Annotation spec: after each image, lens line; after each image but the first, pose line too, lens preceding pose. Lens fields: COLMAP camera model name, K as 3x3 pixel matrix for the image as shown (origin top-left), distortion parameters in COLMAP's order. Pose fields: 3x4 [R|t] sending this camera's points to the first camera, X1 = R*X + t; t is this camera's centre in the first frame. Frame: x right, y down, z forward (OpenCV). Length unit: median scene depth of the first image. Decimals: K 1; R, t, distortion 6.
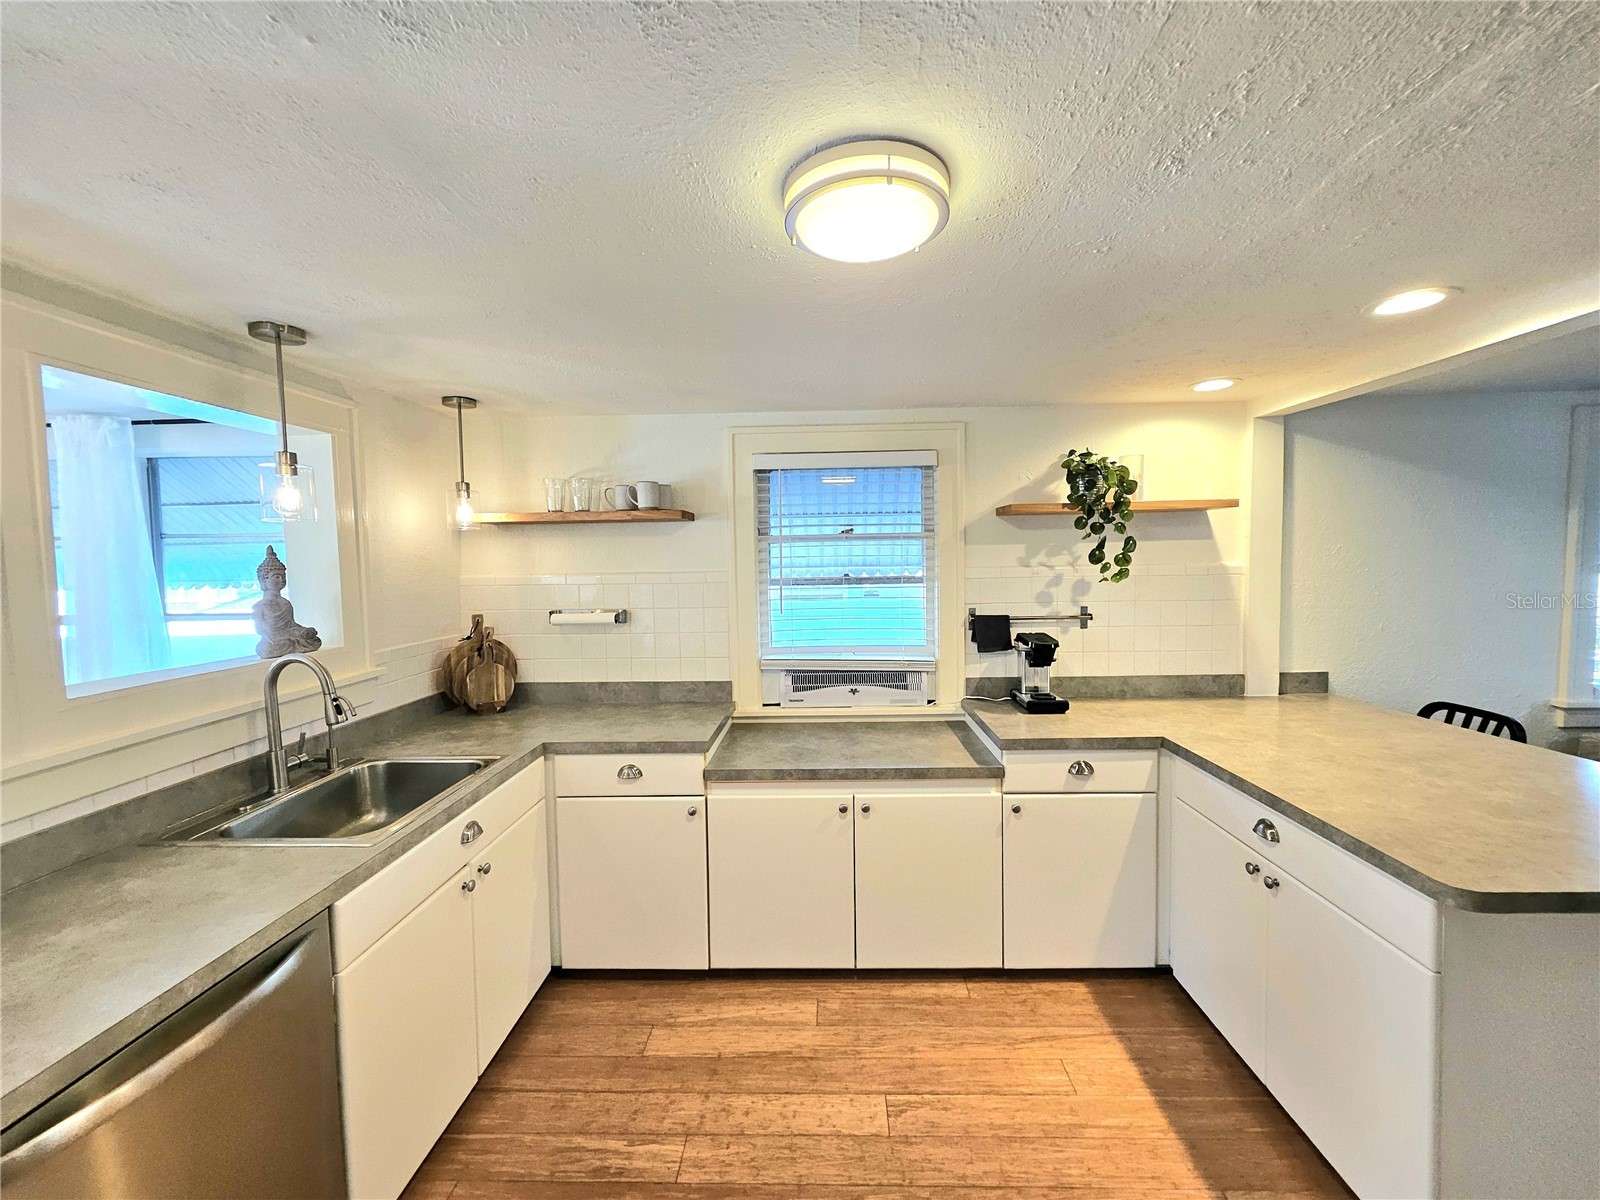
lens RADIAL K [[627.7, 0, 813.5], [0, 627.7, 595.3], [0, 0, 1]] dist [0.007594, -0.003550]
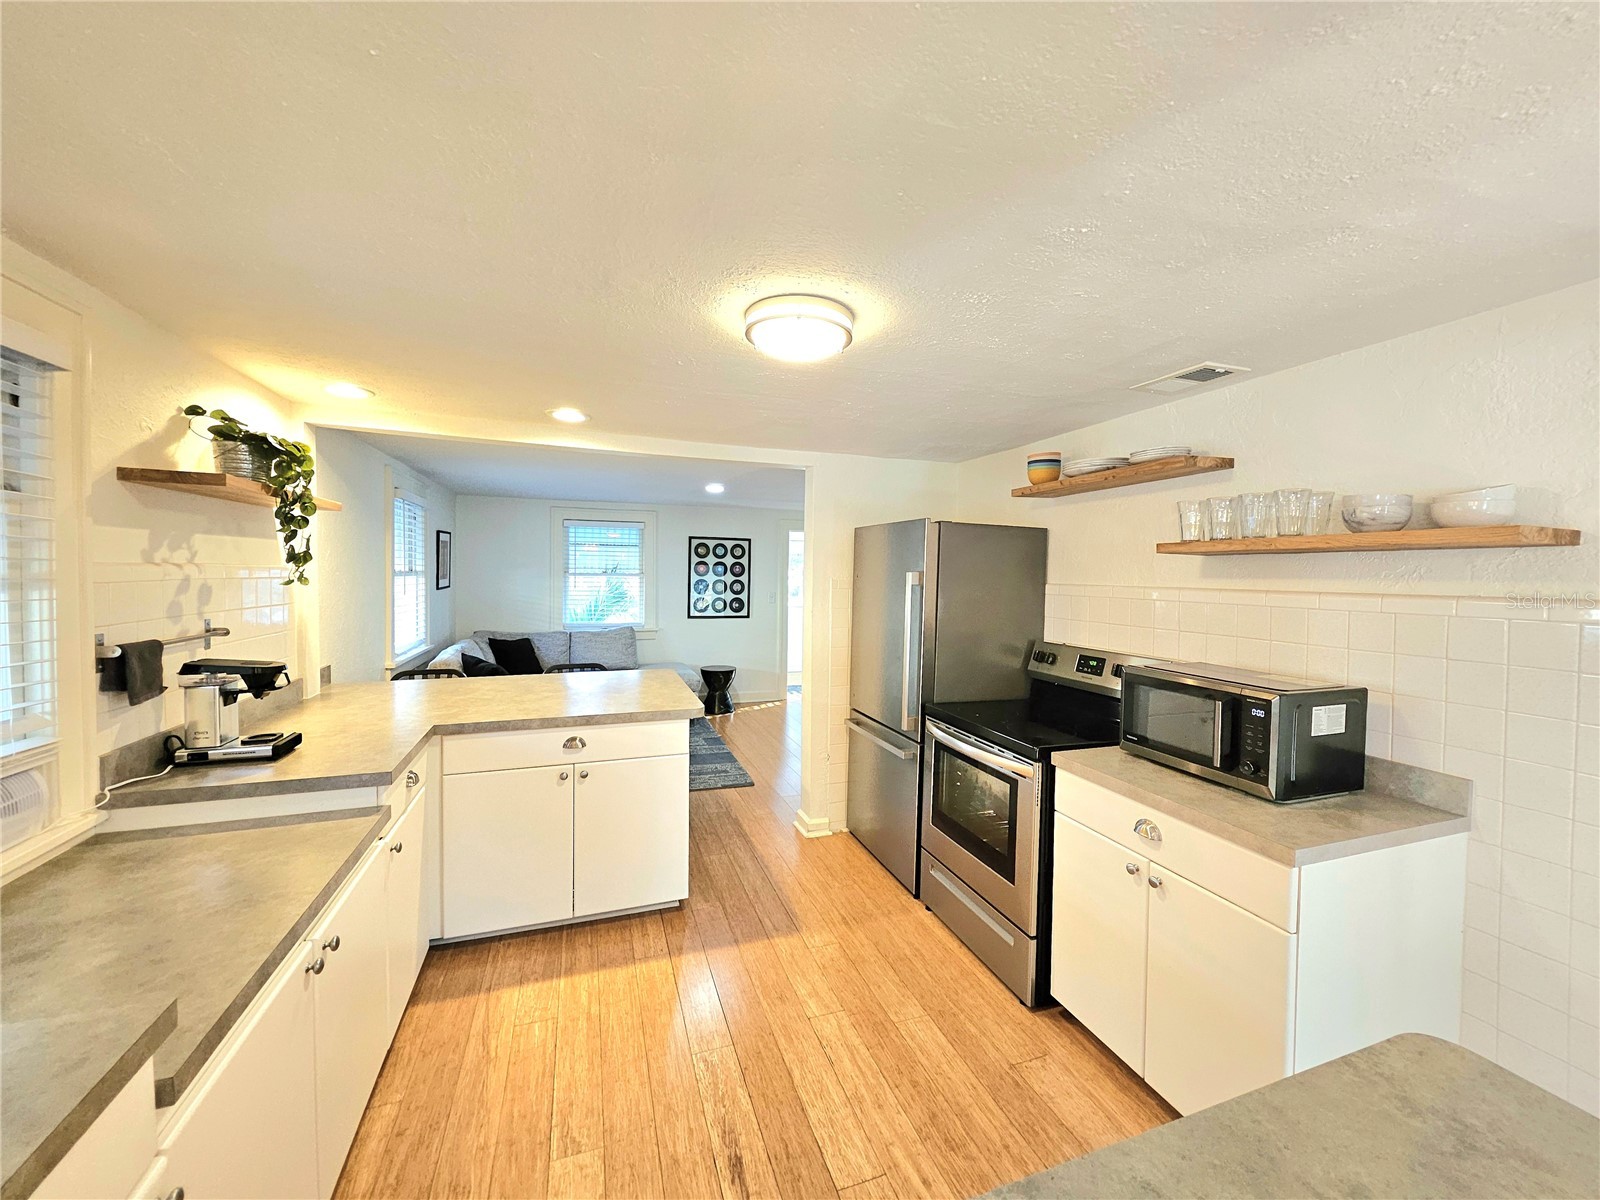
lens RADIAL K [[627.7, 0, 811.9], [0, 627.7, 594.3], [0, 0, 1]] dist [0.007594, -0.003550]
pose [[-0.363191, -0.022412, 0.931445, -0.651160], [0.040871, 0.998365, 0.039958, -0.015374], [-0.930818, 0.052582, -0.361681, 0.741871]]
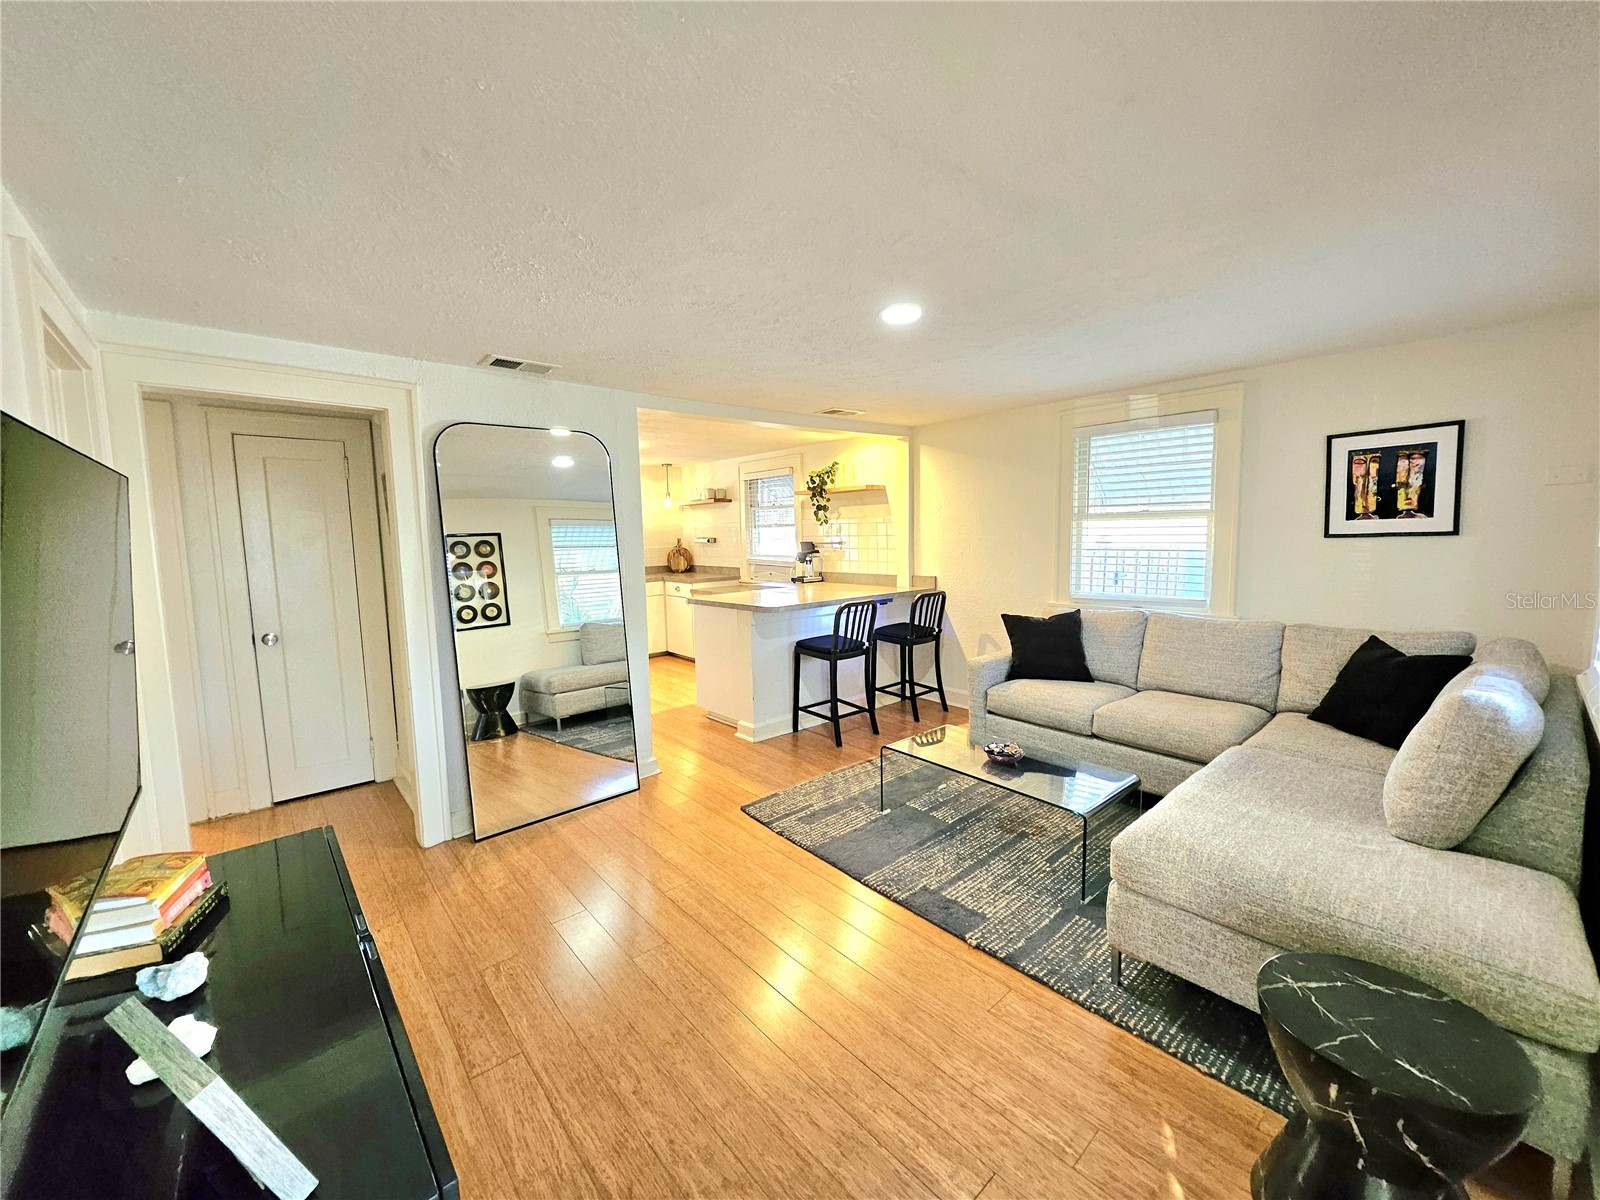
lens RADIAL K [[627.7, 0, 811.5], [0, 627.7, 589.0], [0, 0, 1]] dist [0.007594, -0.003550]
pose [[0.687254, 0.069414, -0.723093, 2.307022], [-0.029106, 0.997256, 0.068070, 0.057342], [0.725834, -0.025735, 0.687389, -0.605436]]
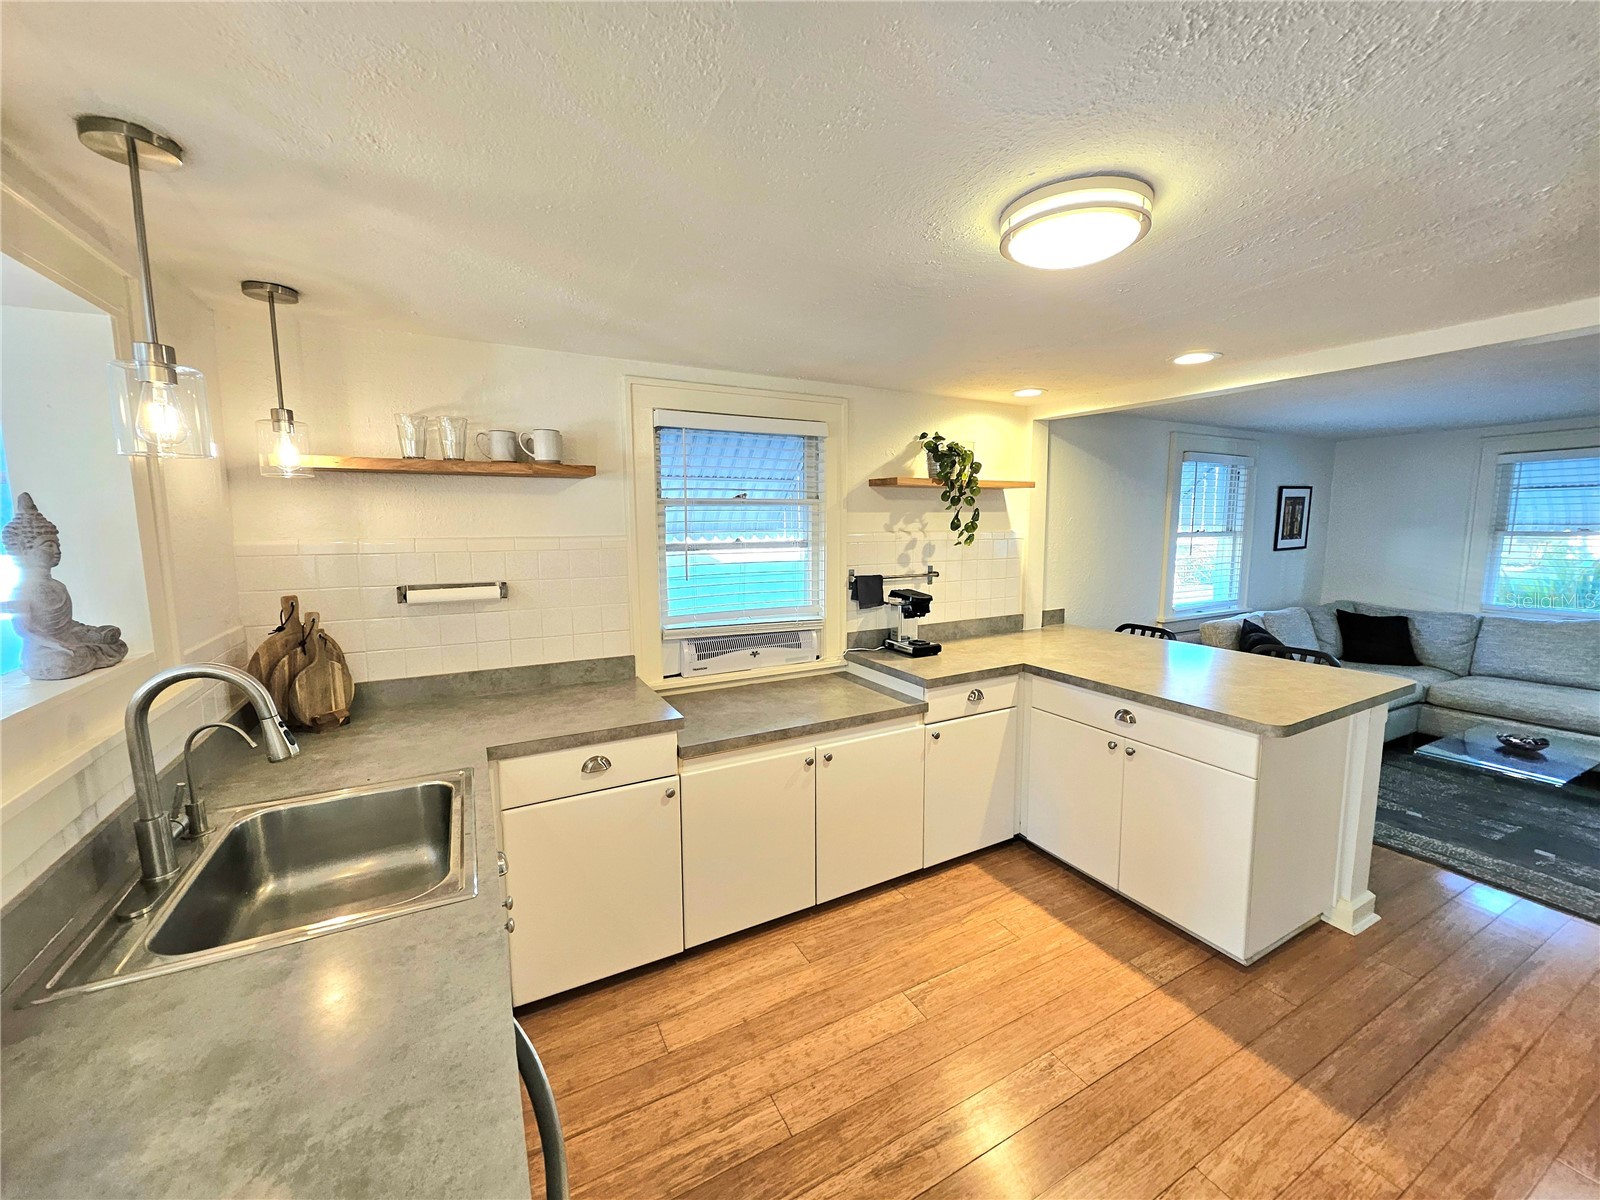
lens RADIAL K [[627.7, 0, 809.1], [0, 627.7, 593.0], [0, 0, 1]] dist [0.007594, -0.003550]
pose [[0.865804, -0.044637, 0.498388, -0.456089], [0.017539, 0.998108, 0.058923, -0.006124], [-0.500076, -0.042275, 0.864949, 0.094509]]
